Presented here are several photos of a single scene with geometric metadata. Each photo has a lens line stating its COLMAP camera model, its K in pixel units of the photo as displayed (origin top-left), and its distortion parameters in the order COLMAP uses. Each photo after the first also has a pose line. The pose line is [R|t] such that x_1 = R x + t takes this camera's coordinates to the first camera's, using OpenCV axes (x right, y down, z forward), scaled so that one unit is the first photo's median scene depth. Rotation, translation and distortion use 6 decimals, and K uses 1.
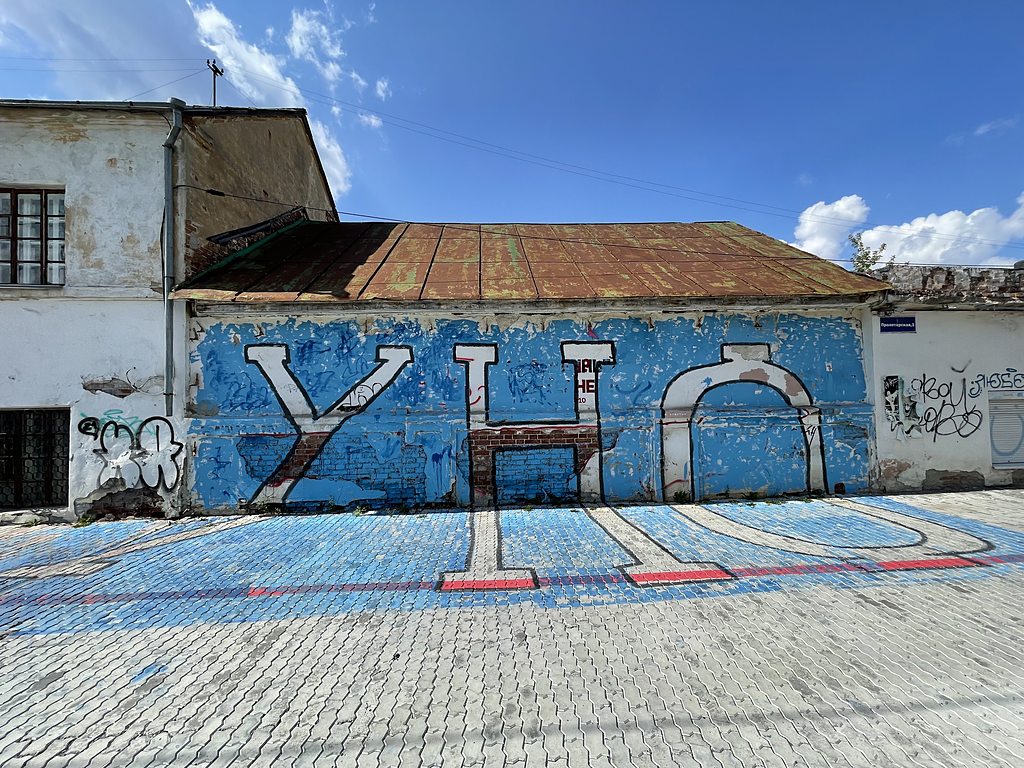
lens RADIAL K [[412.1, 0, 509.2], [0, 412.1, 389.5], [0, 0, 1]] dist [-0.000305, -0.000036]
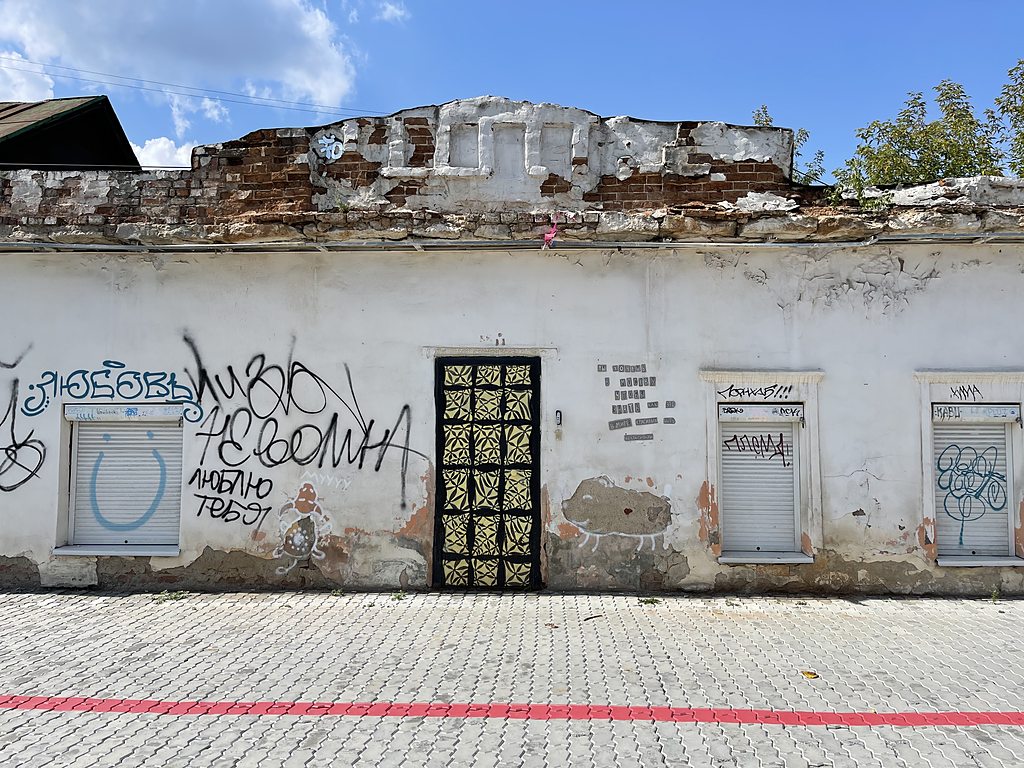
lens RADIAL K [[774.5, 0, 512.1], [0, 774.5, 381.4], [0, 0, 1]] dist [0.001301, 0.000529]
pose [[0.993200, 0.012574, -0.115738, 1.841951], [-0.016702, 0.999256, -0.034766, 0.000329], [0.115214, 0.036463, 0.992671, 0.088217]]
